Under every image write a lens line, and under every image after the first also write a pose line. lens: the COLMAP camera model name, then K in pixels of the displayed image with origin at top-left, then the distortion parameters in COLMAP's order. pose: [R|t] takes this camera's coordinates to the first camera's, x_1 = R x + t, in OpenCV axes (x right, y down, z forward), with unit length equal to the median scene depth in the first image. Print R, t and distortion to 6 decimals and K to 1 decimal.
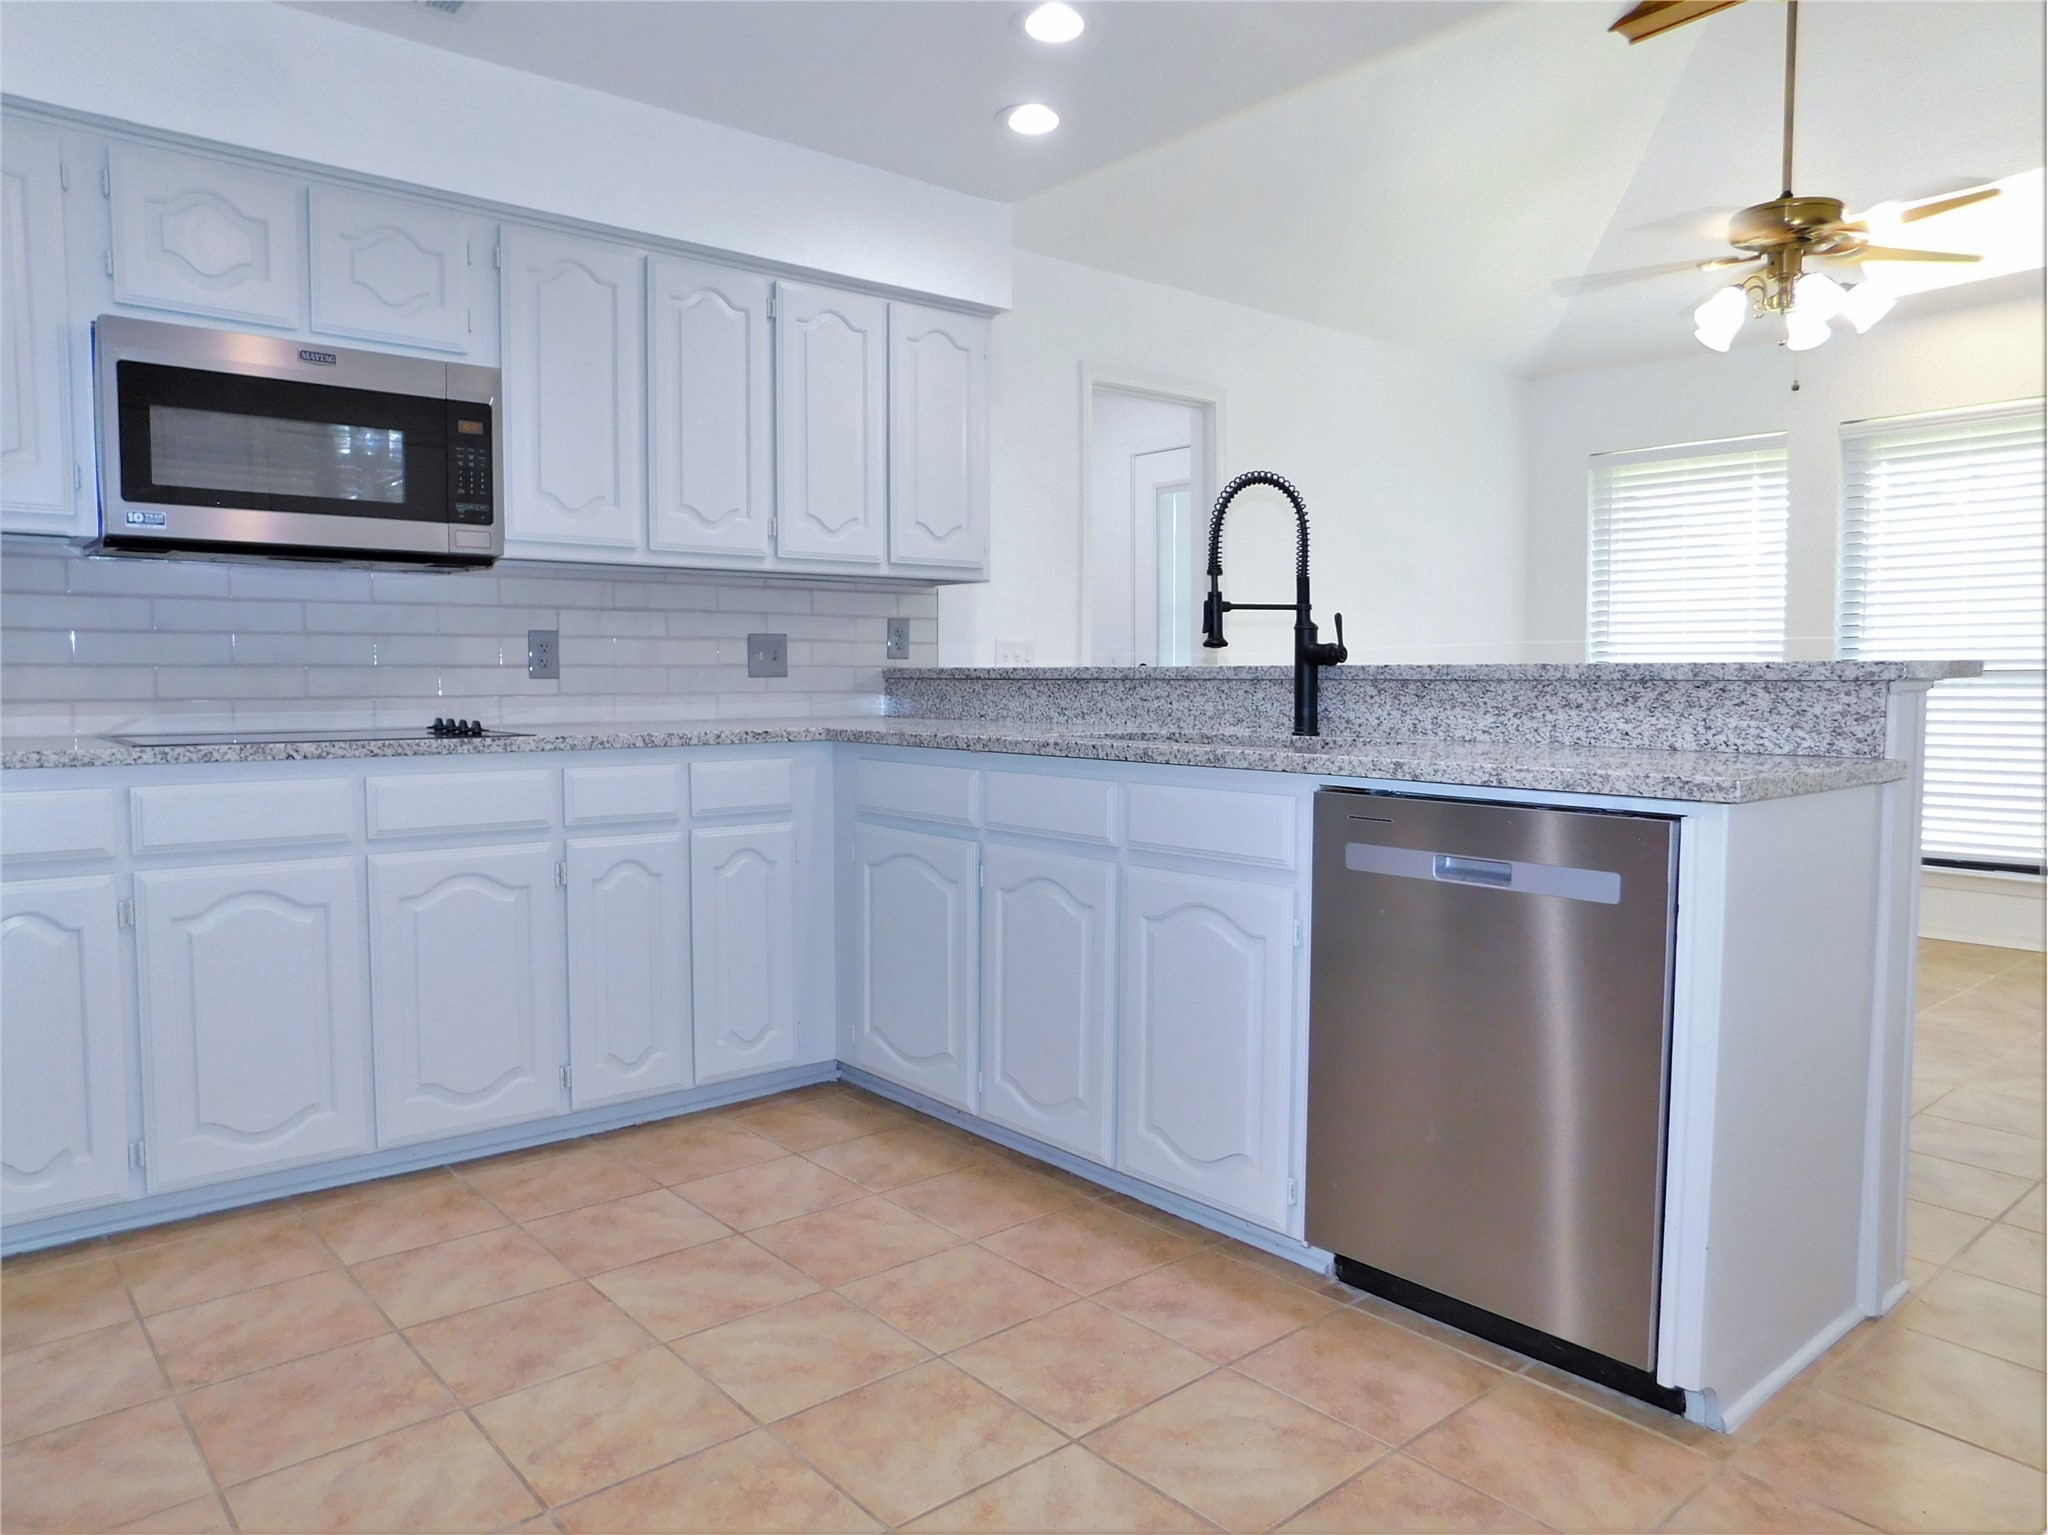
lens RADIAL K [[1371.3, 0, 1016.3], [0, 1371.3, 768.0], [0, 0, 1]] dist [-0.067802, 0.058065]
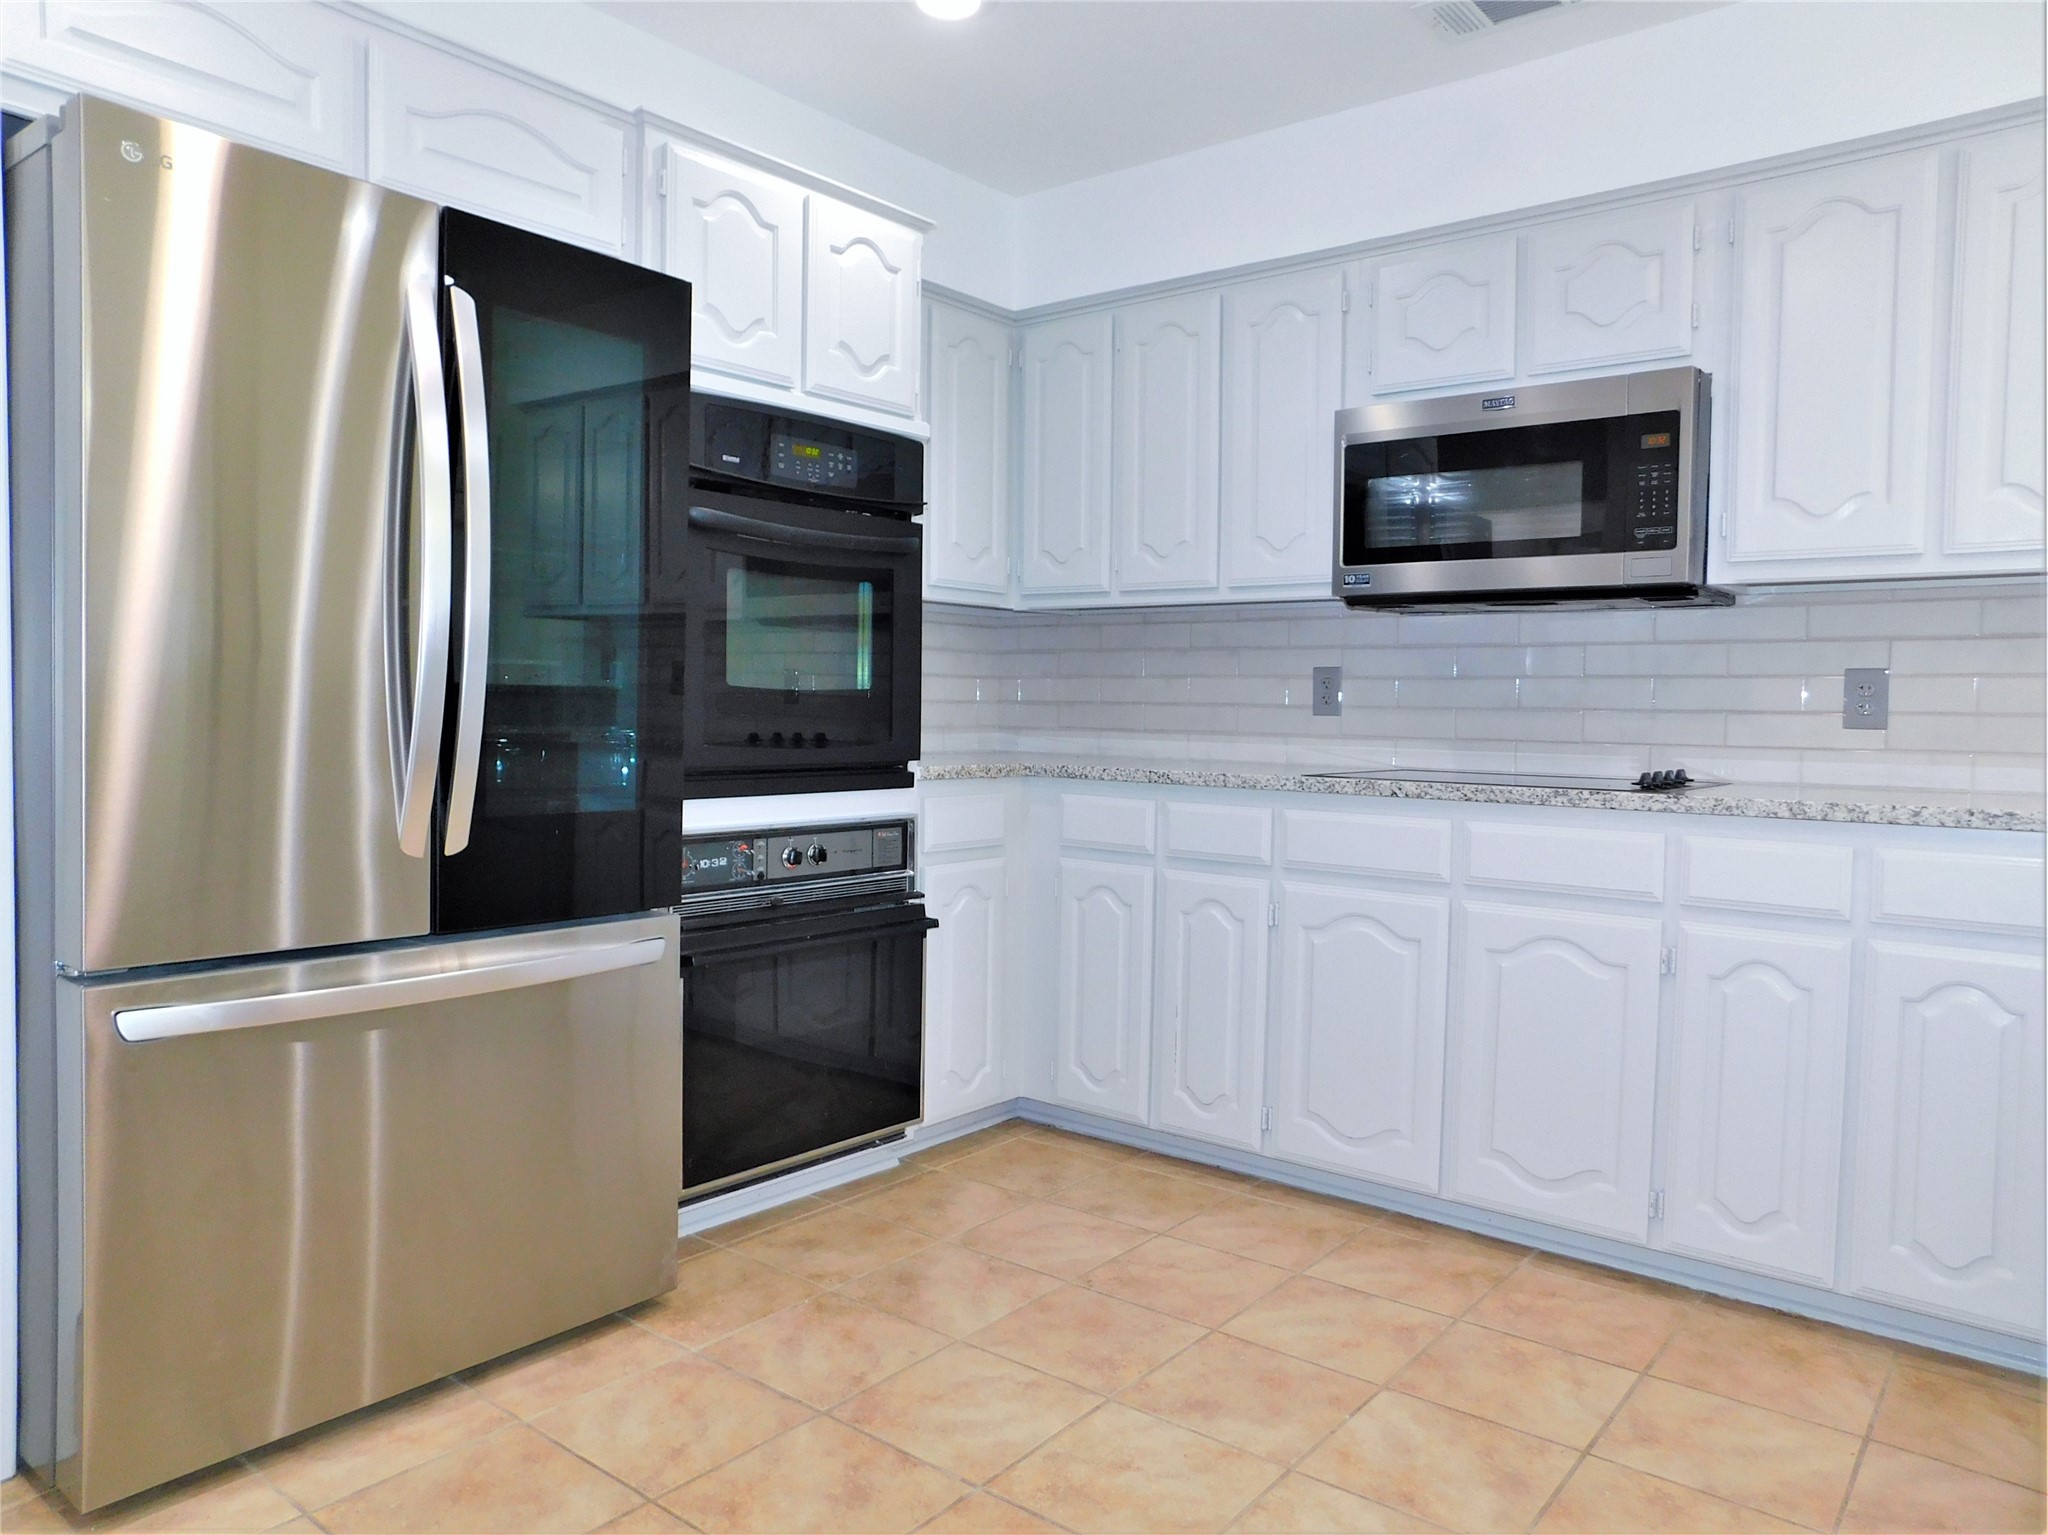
lens RADIAL K [[1371.3, 0, 1016.3], [0, 1371.3, 768.0], [0, 0, 1]] dist [-0.067802, 0.058065]
pose [[0.196540, 0.043619, -0.979525, 0.422619], [-0.080674, 0.996342, 0.028180, -0.032946], [0.977171, 0.073483, 0.199340, 0.471907]]
